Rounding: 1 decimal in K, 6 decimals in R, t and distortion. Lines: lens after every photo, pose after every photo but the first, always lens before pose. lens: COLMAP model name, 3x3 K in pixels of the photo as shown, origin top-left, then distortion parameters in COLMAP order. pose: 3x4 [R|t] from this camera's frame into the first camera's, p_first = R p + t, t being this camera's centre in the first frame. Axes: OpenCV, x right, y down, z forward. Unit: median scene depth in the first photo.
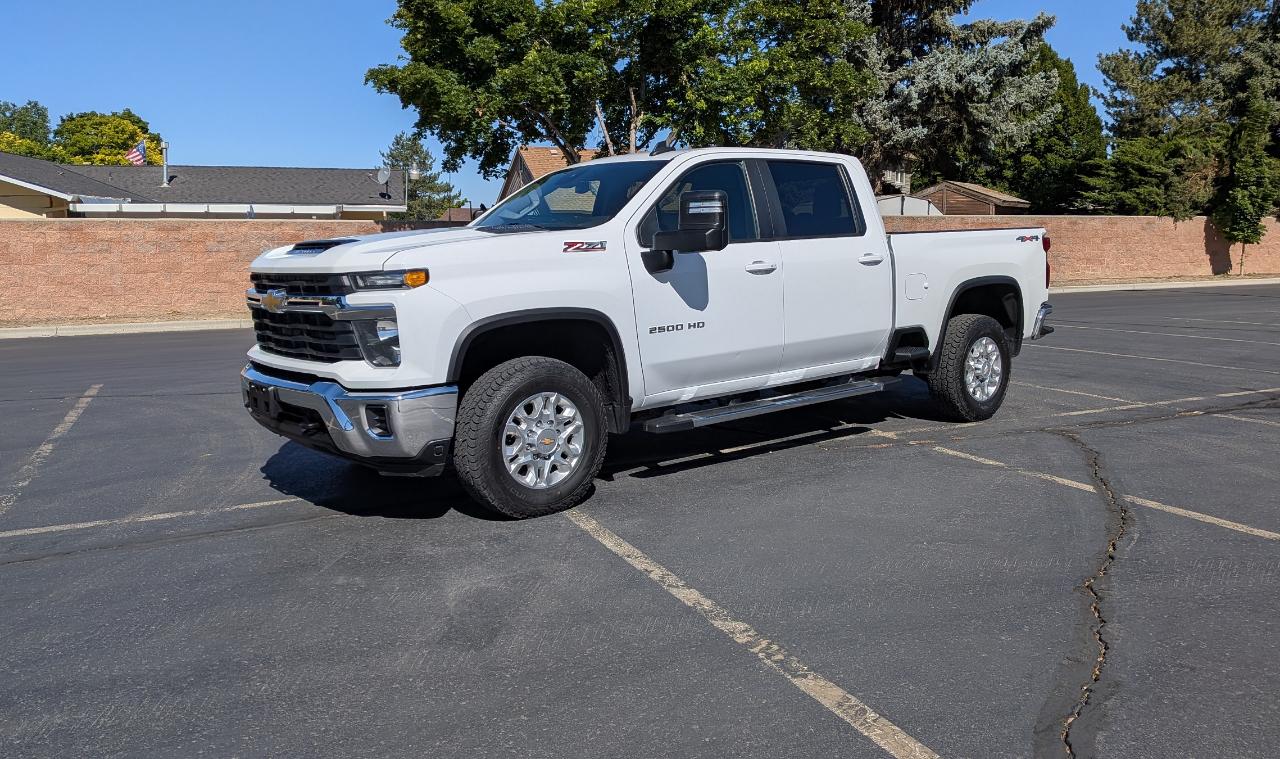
lens RADIAL K [[1001.2, 0, 643.7], [0, 1001.2, 375.5], [0, 0, 1]] dist [0.091752, -0.160200]
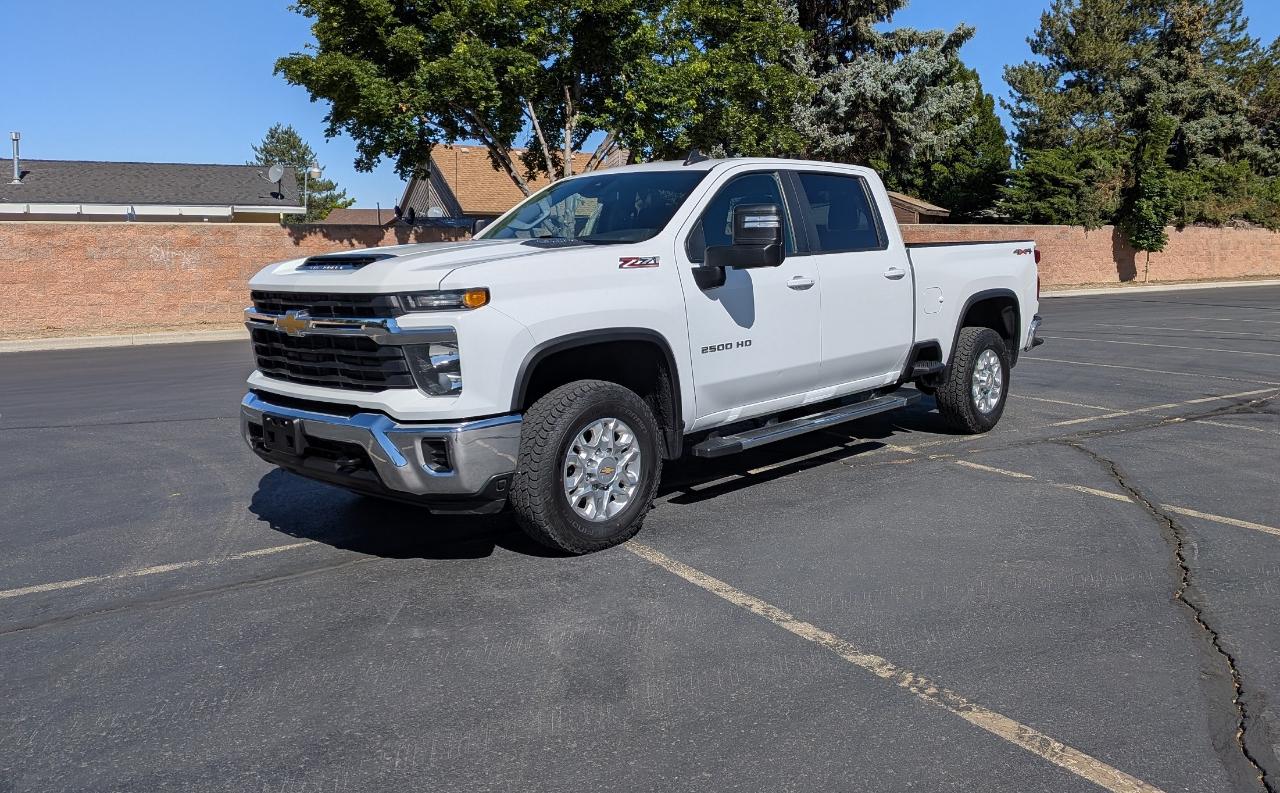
lens RADIAL K [[1035.1, 0, 715.5], [0, 1035.1, 394.6], [0, 0, 1]] dist [0.094195, -0.167420]
pose [[0.986309, -0.019519, 0.163751, -0.100716], [0.017967, 0.999779, 0.010956, -0.009250], [-0.163929, -0.007864, 0.986441, 0.017503]]
